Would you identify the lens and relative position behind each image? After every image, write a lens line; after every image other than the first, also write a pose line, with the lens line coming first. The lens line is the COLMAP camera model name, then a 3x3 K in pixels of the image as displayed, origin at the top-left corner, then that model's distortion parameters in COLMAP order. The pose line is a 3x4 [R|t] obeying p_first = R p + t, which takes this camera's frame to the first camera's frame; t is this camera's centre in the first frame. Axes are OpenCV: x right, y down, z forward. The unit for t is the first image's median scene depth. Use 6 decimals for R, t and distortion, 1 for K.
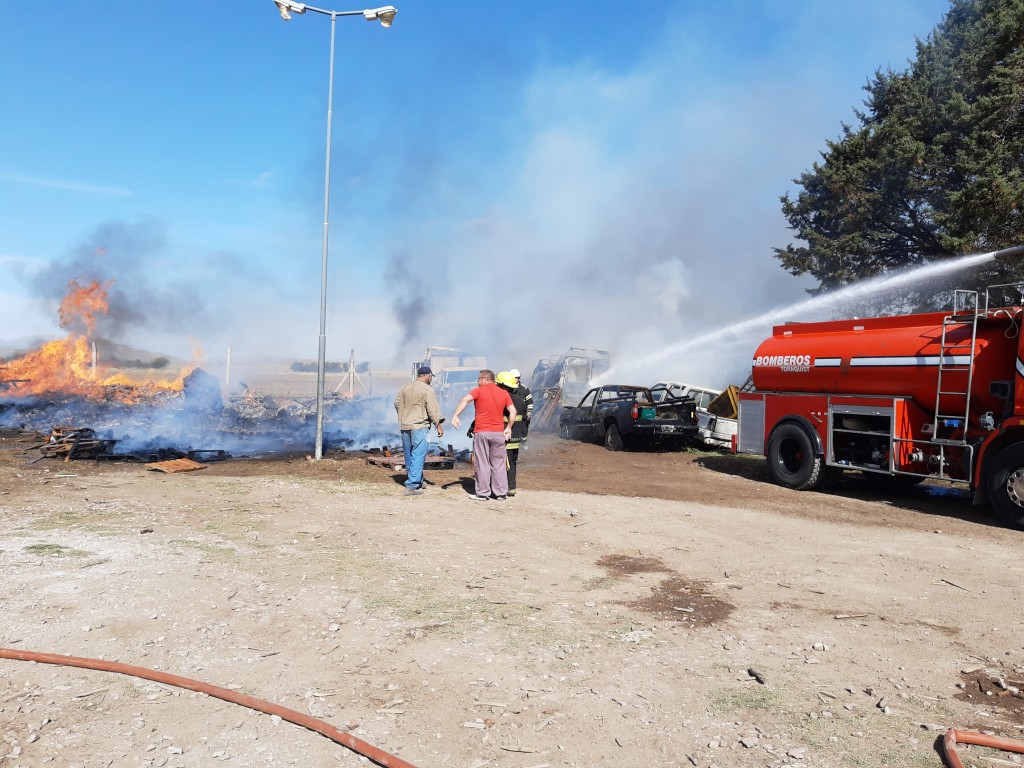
lens RADIAL K [[752.1, 0, 501.1], [0, 752.1, 381.2], [0, 0, 1]] dist [-0.021933, 0.006546]
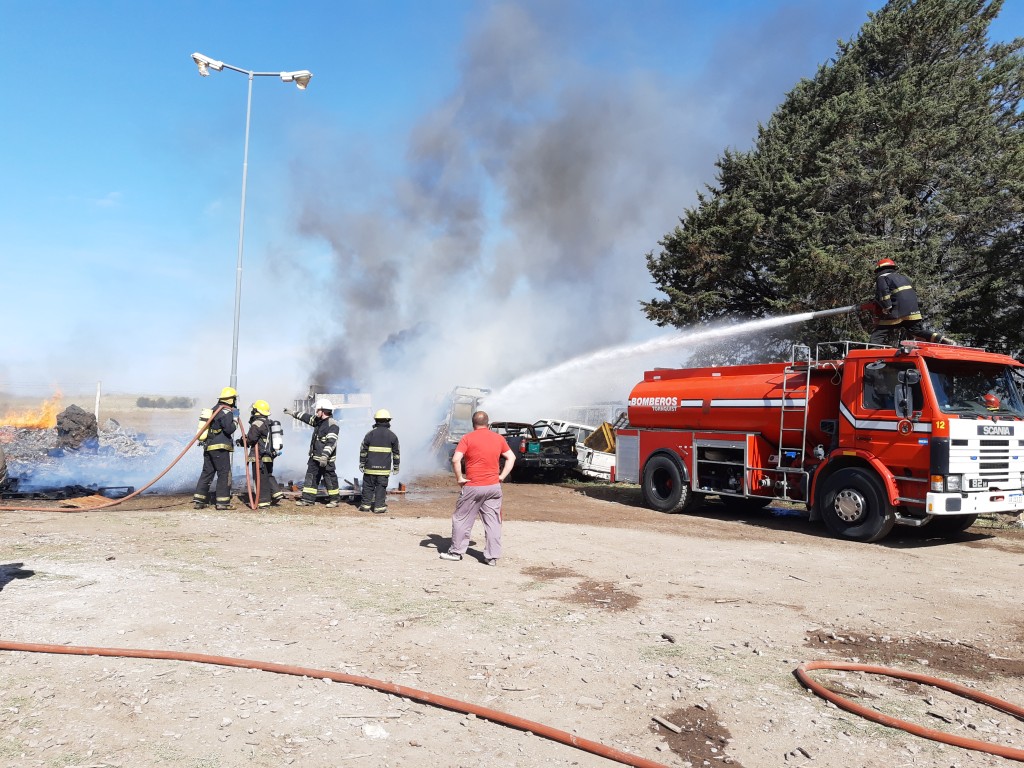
lens RADIAL K [[745.6, 0, 494.0], [0, 745.6, 386.3], [0, 0, 1]] dist [-0.000751, -0.010904]
pose [[0.985647, 0.008377, 0.168611, -0.078693], [-0.001302, 0.999116, -0.042027, -0.002575], [-0.168814, 0.041204, 0.984786, -0.115961]]
